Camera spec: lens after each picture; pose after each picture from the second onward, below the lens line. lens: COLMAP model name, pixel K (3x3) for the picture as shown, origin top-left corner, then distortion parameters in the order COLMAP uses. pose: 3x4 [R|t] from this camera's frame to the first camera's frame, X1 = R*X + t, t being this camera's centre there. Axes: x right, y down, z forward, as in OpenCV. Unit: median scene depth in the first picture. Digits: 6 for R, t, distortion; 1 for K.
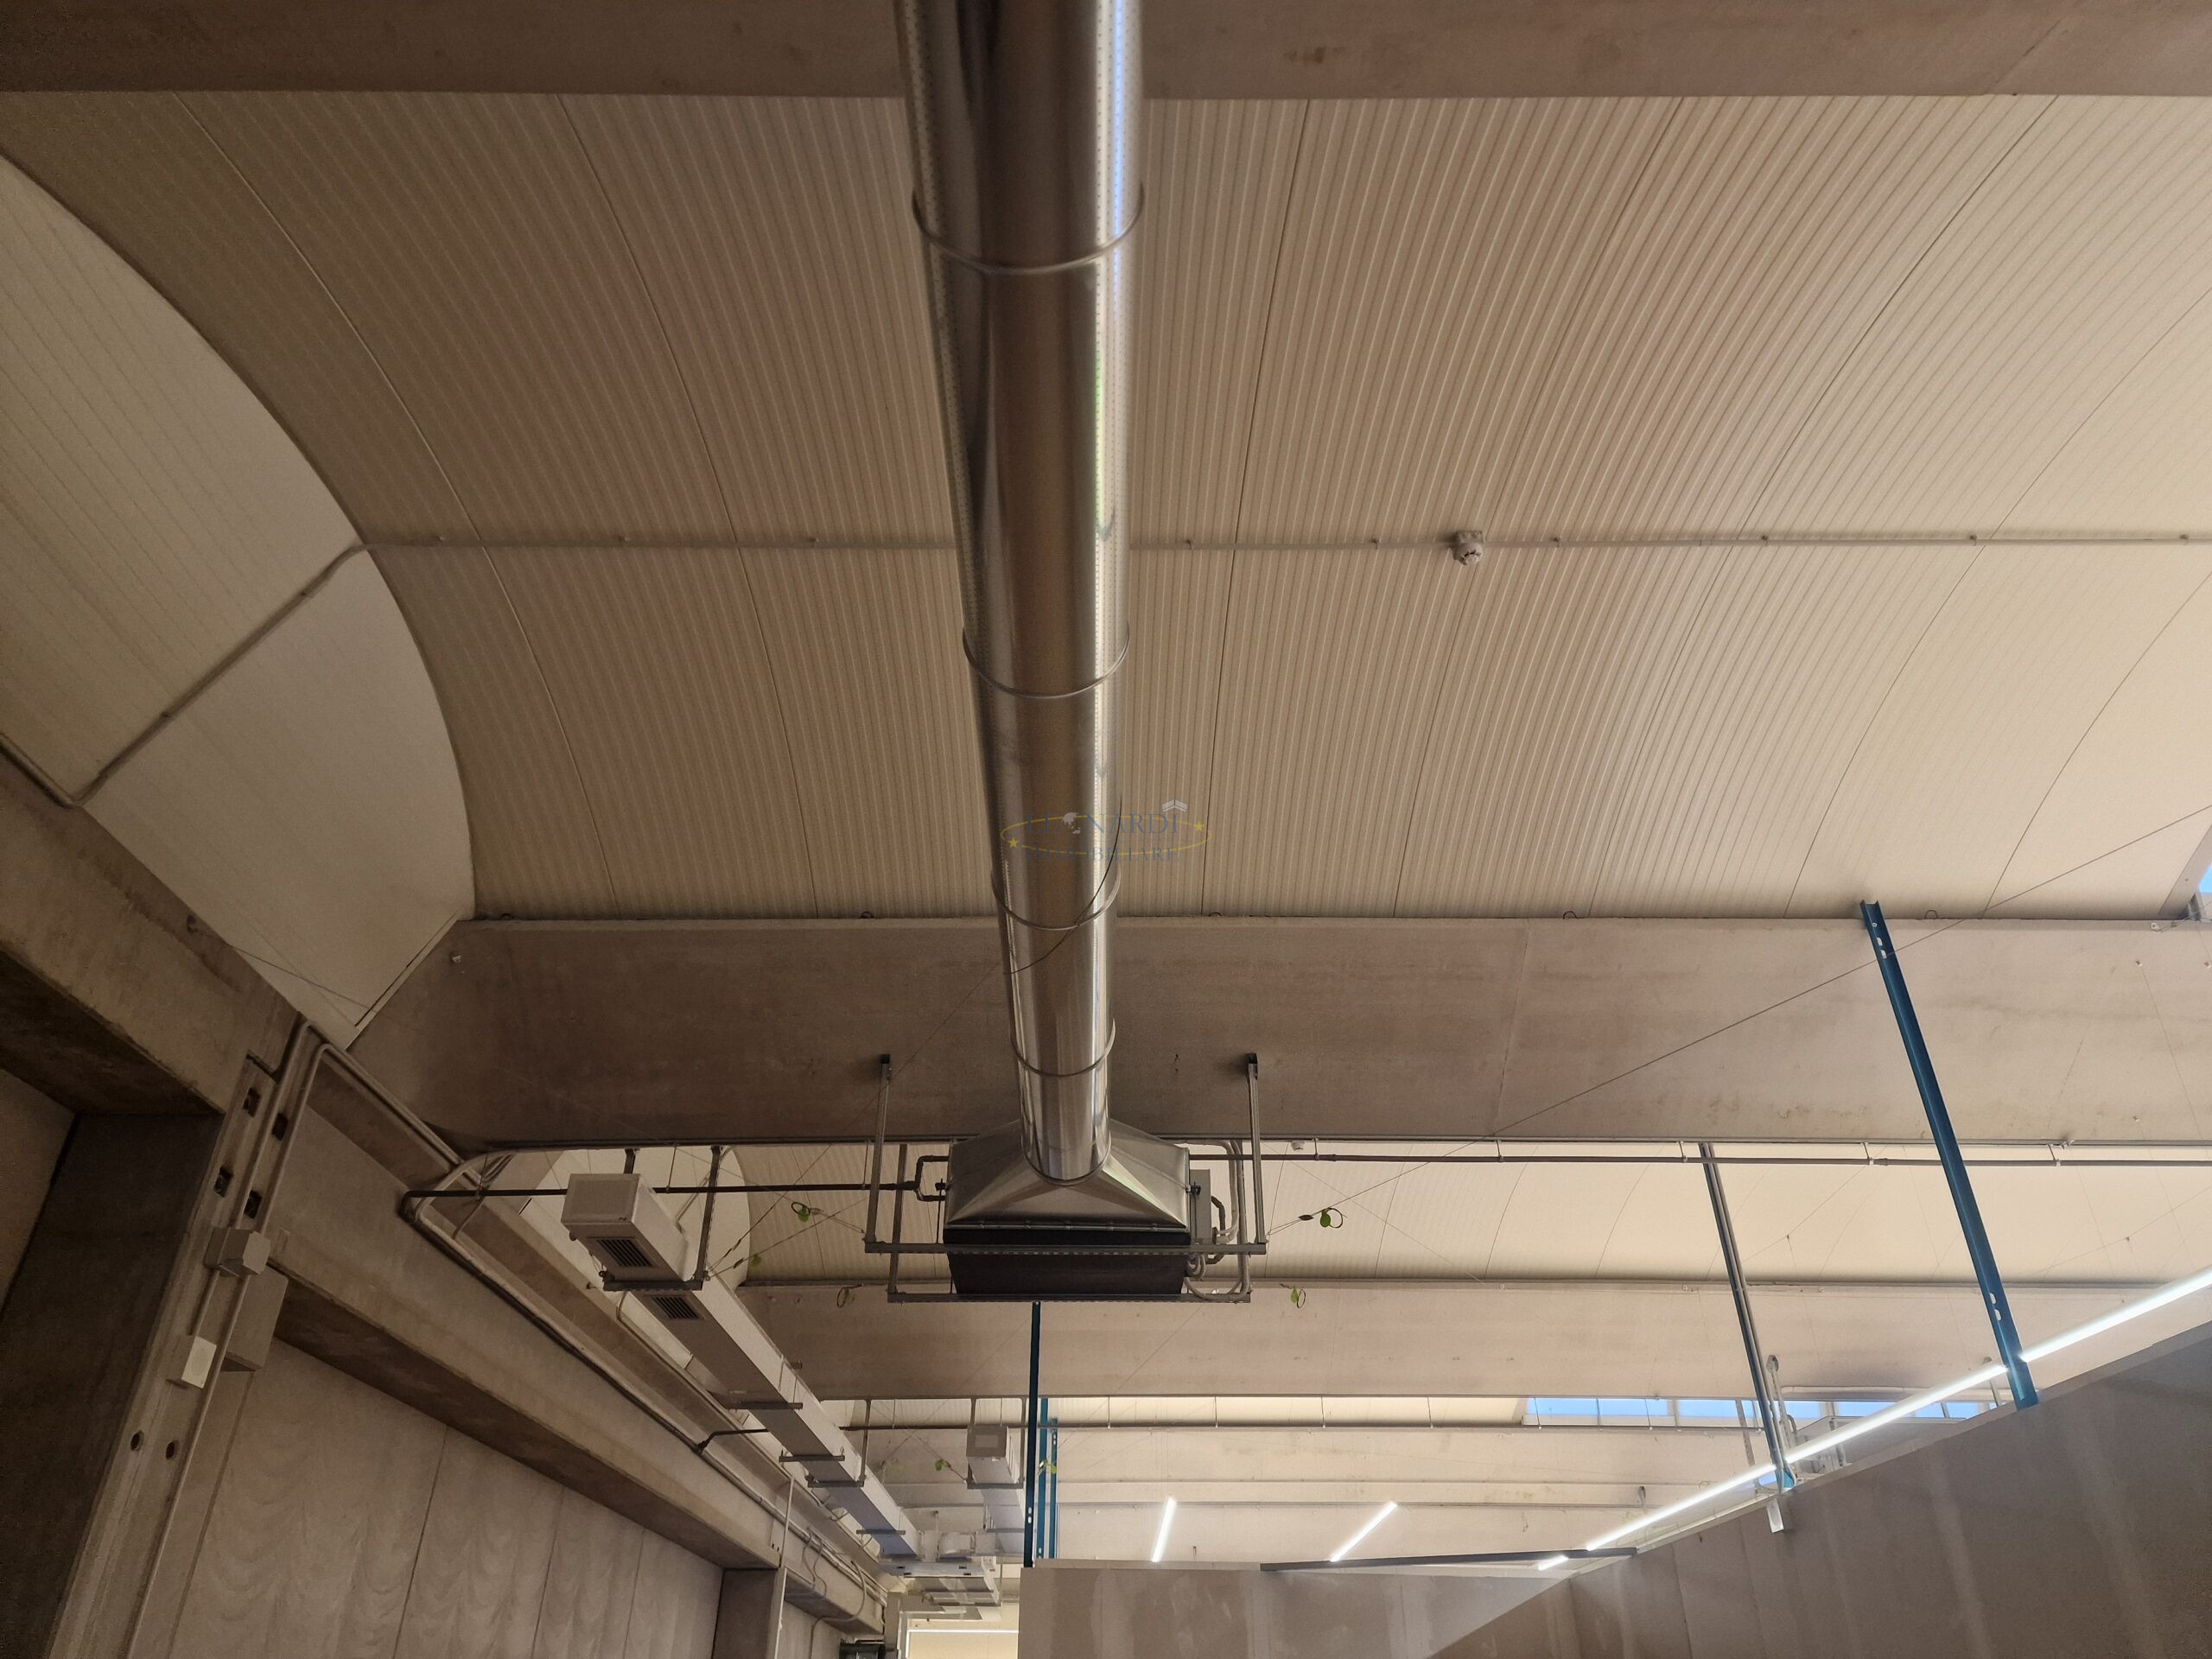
lens RADIAL K [[1508.3, 0, 1123.6], [0, 1508.3, 828.7], [0, 0, 1]] dist [0.078937, -0.079492]
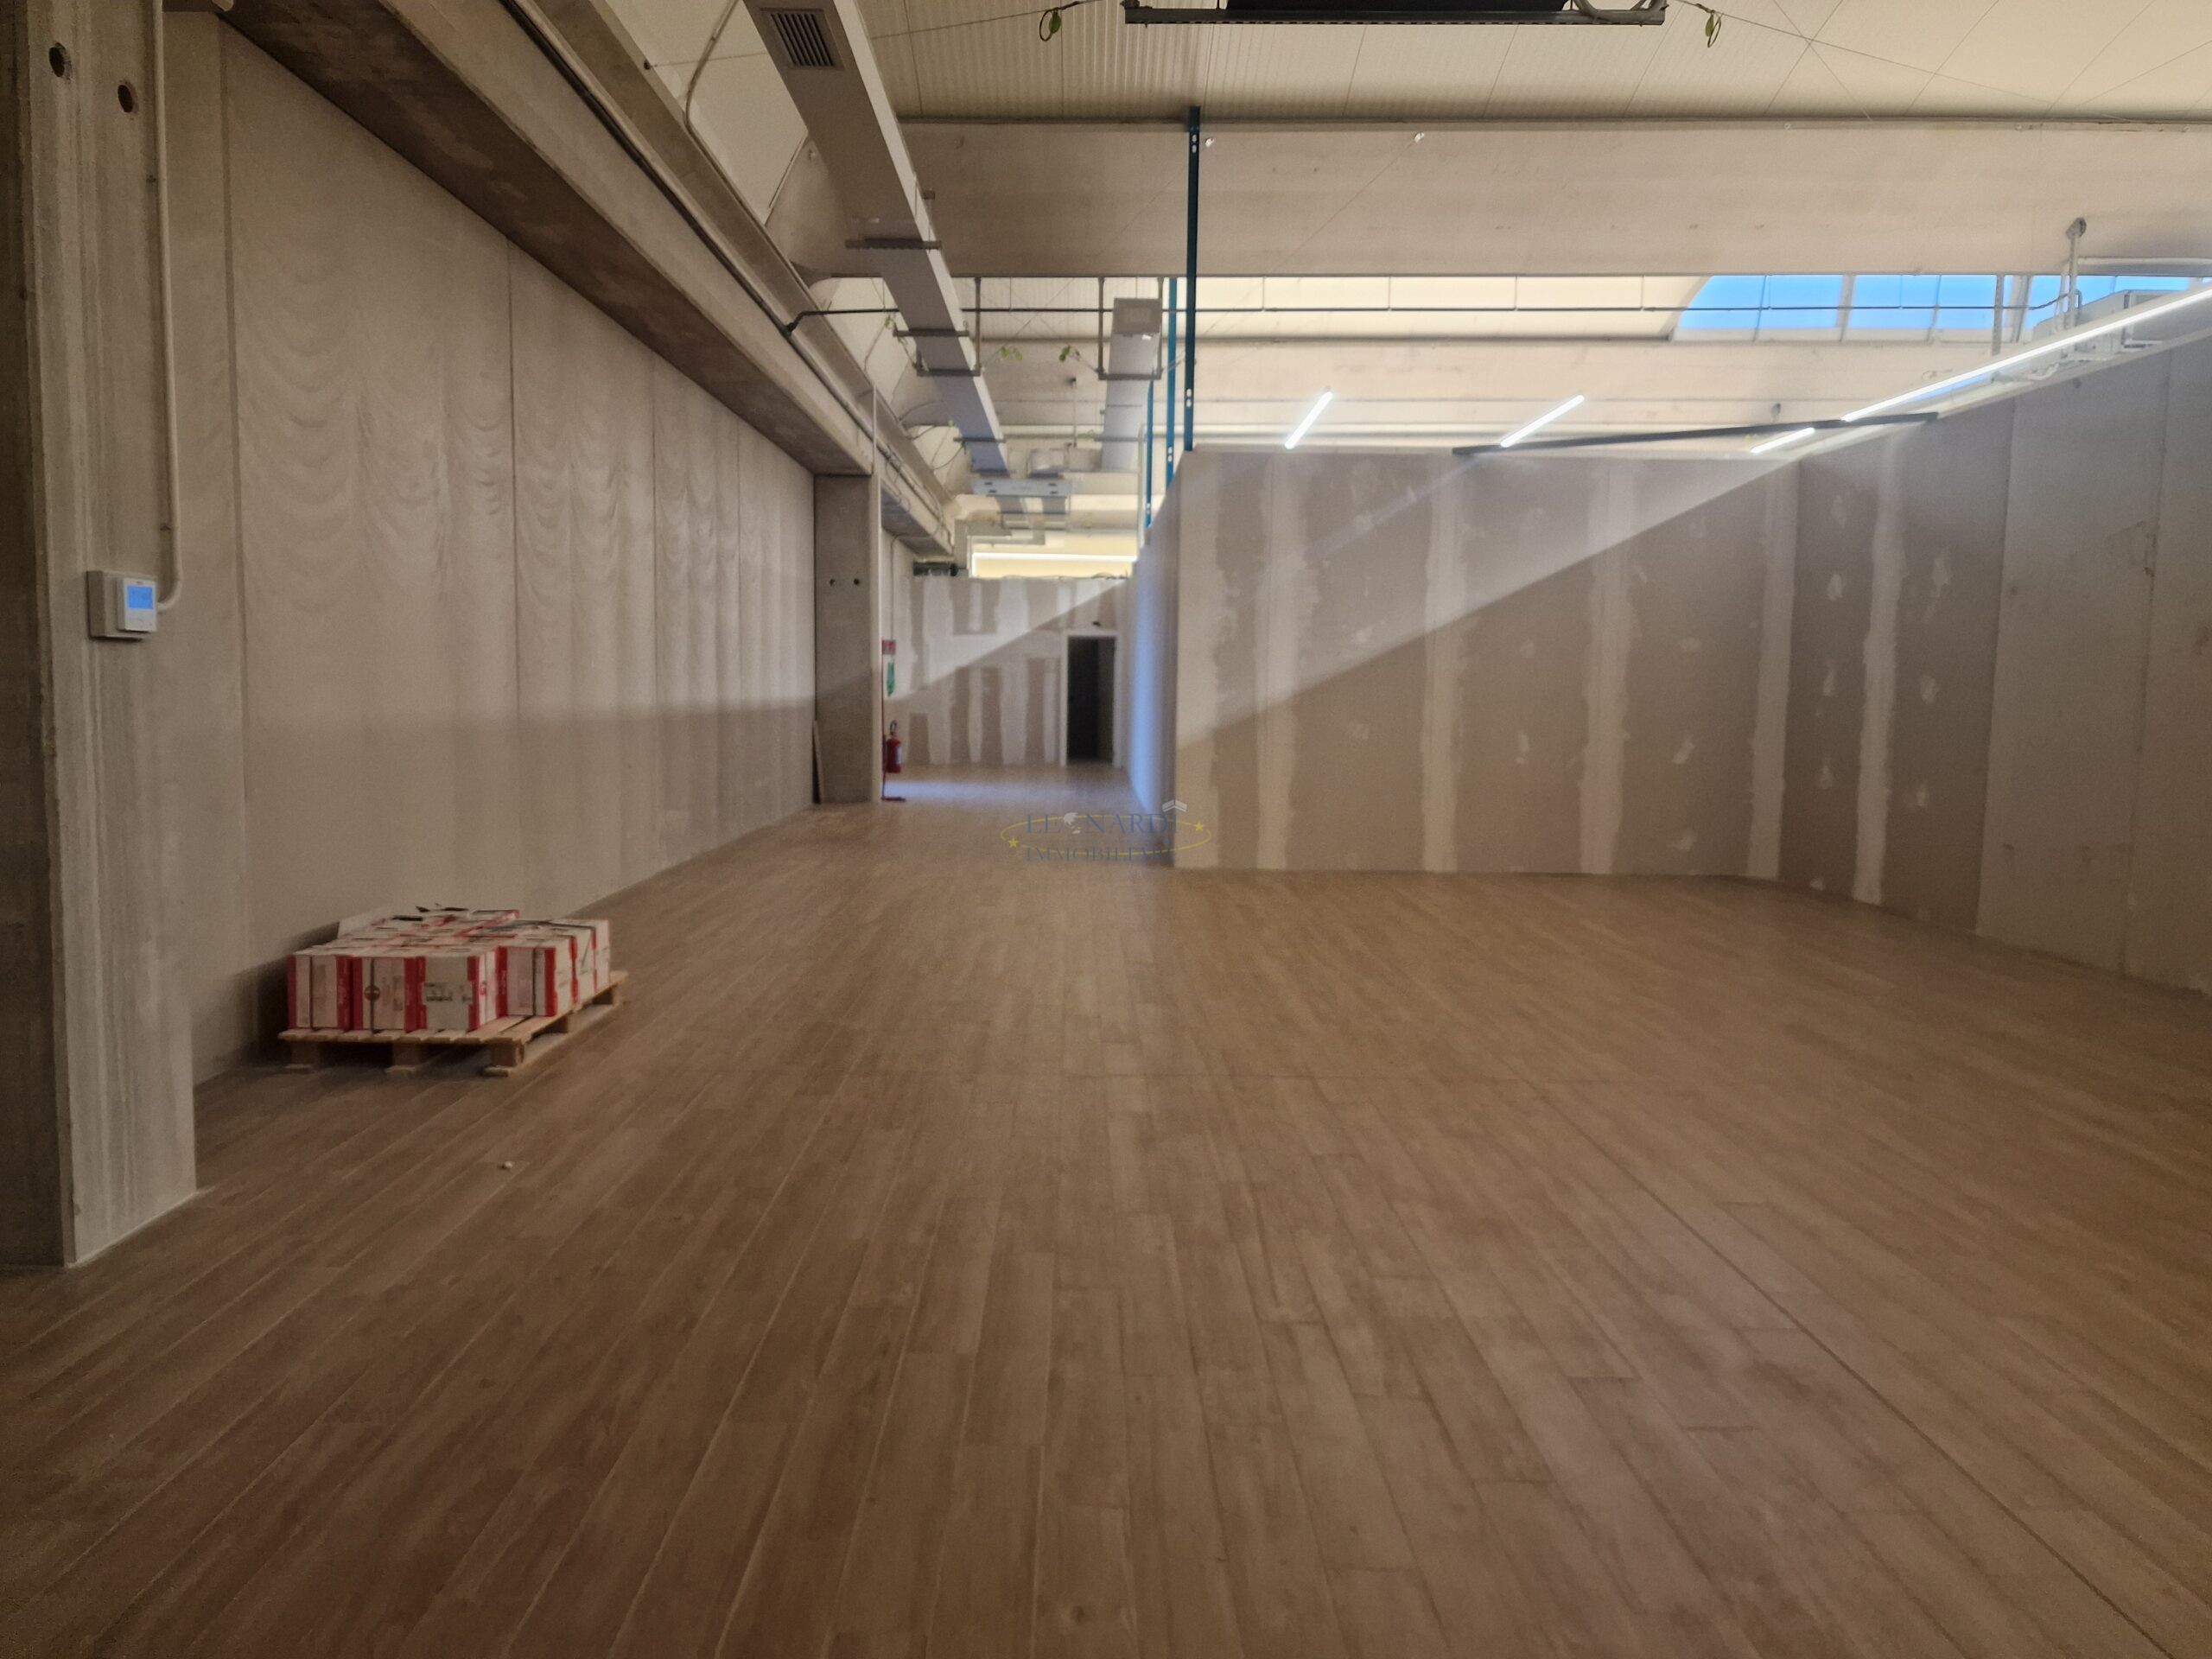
lens RADIAL K [[1508.3, 0, 1123.6], [0, 1508.3, 828.7], [0, 0, 1]] dist [0.078937, -0.079492]
pose [[0.999941, 0.007483, 0.007913, -0.099487], [-0.010735, 0.799570, 0.600477, 0.119236], [-0.001833, -0.600526, 0.799603, 0.148048]]
